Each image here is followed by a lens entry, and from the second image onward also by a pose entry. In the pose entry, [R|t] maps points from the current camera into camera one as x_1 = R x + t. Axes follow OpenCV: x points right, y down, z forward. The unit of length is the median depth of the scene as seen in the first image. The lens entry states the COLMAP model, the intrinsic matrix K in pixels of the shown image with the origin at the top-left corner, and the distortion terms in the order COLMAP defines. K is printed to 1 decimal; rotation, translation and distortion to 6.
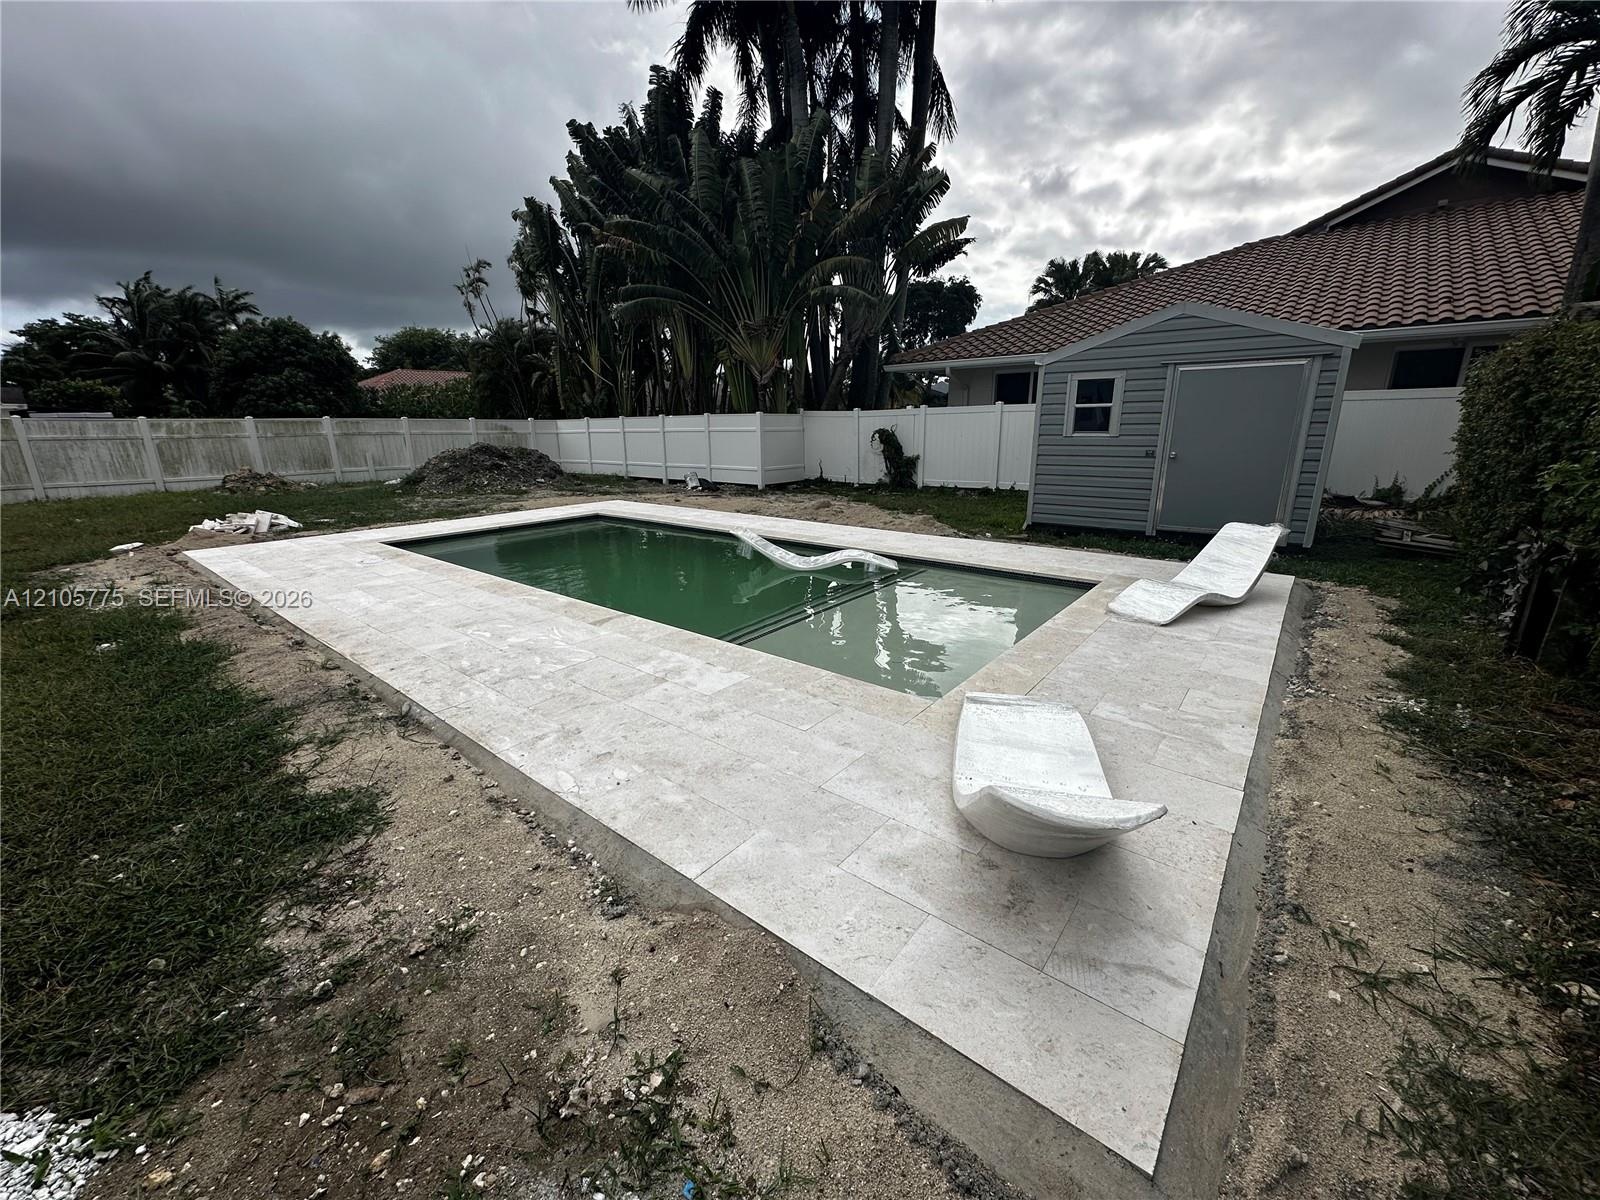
lens RADIAL K [[629.9, 0, 802.5], [0, 629.9, 594.4], [0, 0, 1]] dist [-0.002337, 0.000320]
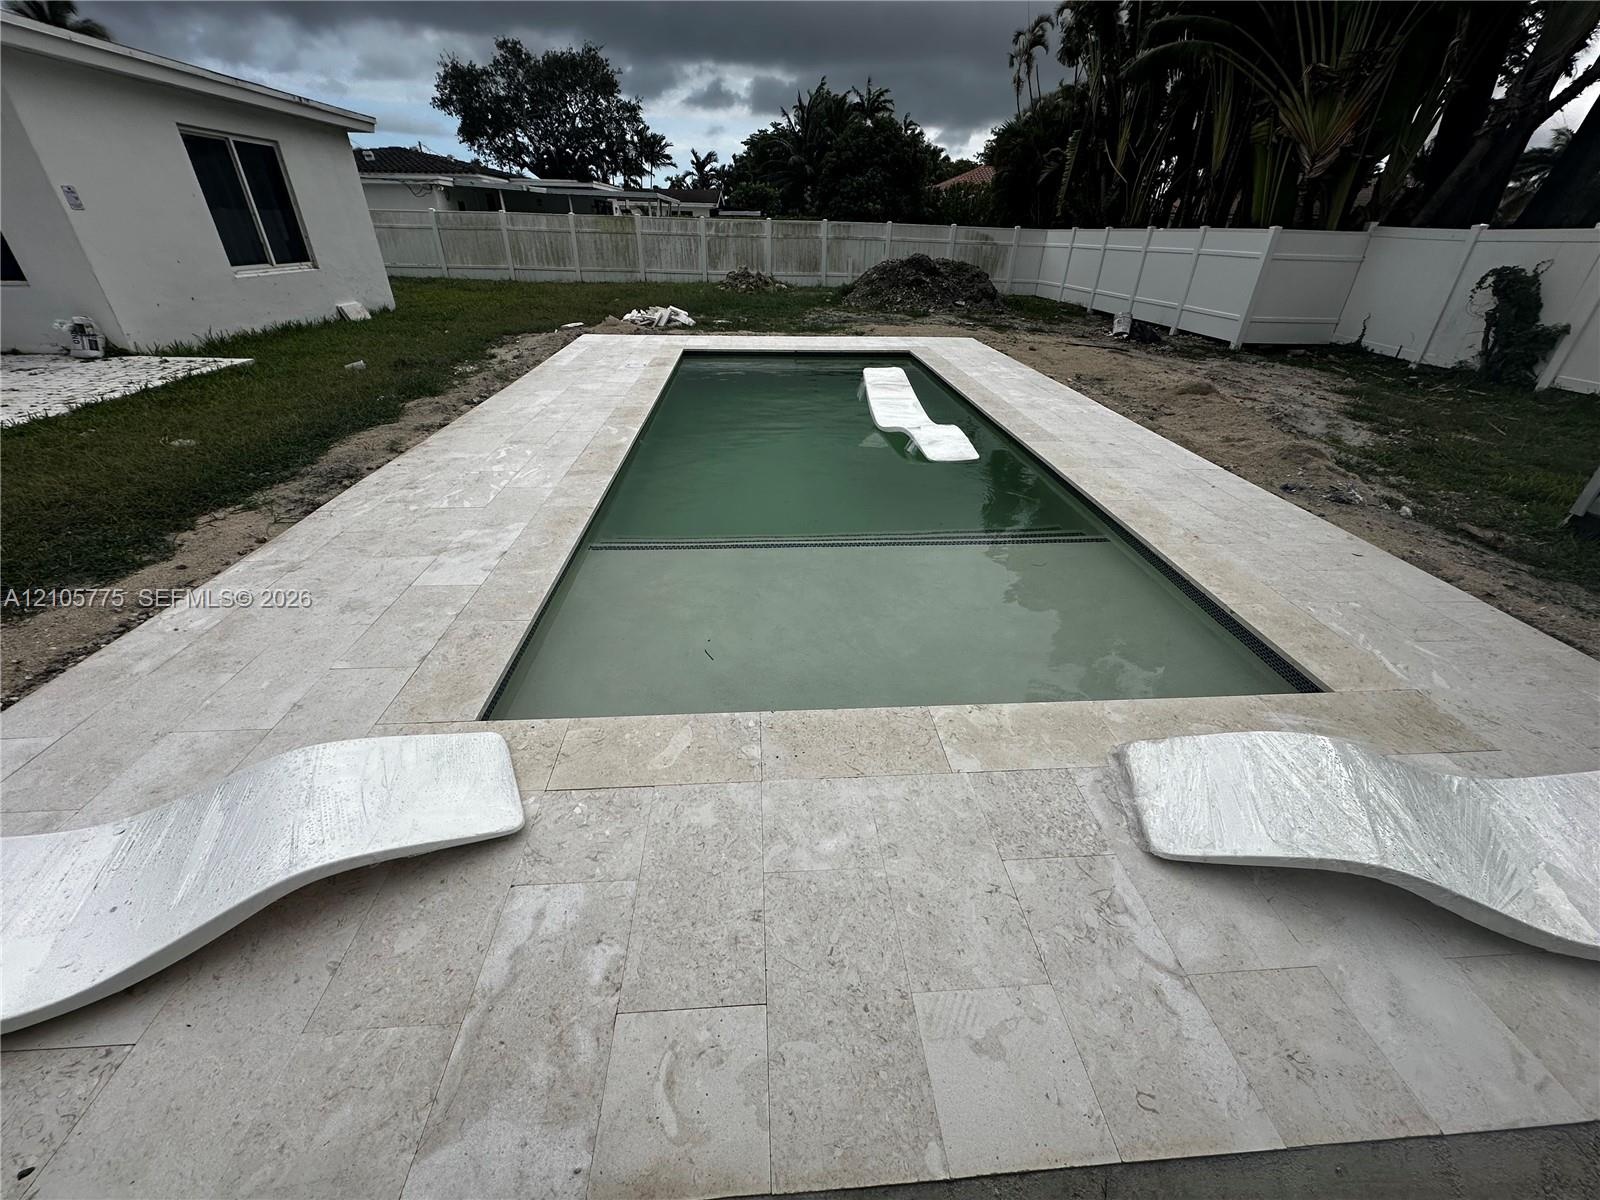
lens RADIAL K [[629.9, 0, 803.0], [0, 629.9, 601.0], [0, 0, 1]] dist [-0.002337, 0.000320]
pose [[0.684214, 0.393742, -0.613855, 0.243870], [-0.218197, 0.913694, 0.342859, -0.076777], [0.695874, -0.100648, 0.711076, 0.231386]]
